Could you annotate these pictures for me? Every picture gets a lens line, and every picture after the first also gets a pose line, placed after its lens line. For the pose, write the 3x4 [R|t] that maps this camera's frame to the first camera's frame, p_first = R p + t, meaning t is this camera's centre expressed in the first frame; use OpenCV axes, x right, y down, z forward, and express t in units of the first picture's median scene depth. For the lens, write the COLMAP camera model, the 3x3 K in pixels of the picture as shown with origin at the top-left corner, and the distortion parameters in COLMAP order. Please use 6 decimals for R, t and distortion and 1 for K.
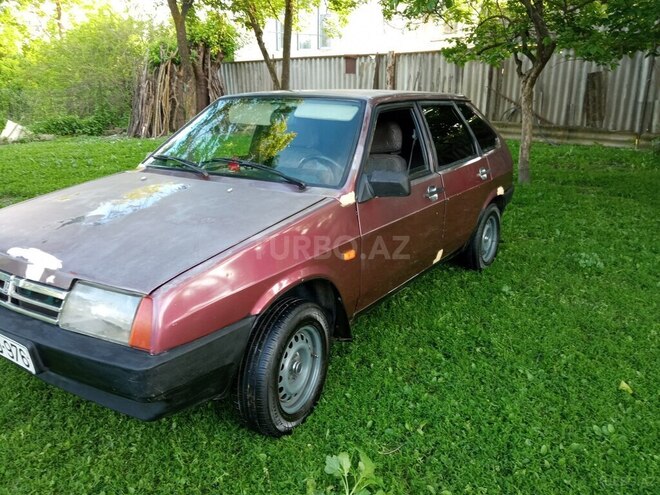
lens RADIAL K [[549.0, 0, 331.8], [0, 549.0, 249.6], [0, 0, 1]] dist [0.082082, -0.130086]
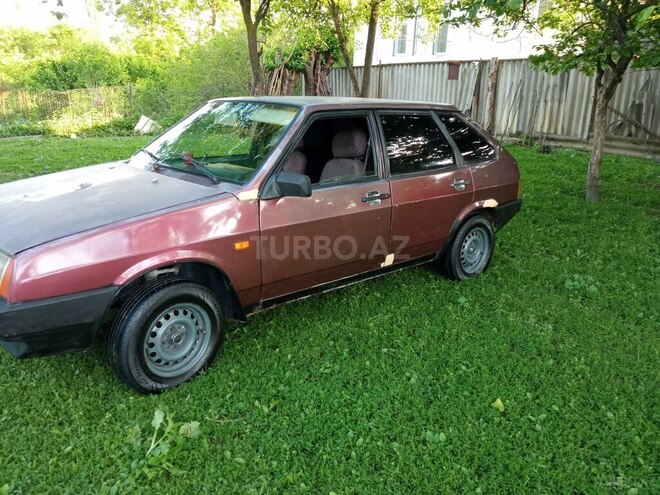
lens RADIAL K [[549.0, 0, 334.6], [0, 549.0, 246.4], [0, 0, 1]] dist [0.082082, -0.130086]
pose [[0.966126, 0.091521, -0.241296, 0.134128], [-0.094334, 0.995541, -0.000108, -0.001476], [0.240210, 0.022867, 0.970452, -0.009497]]
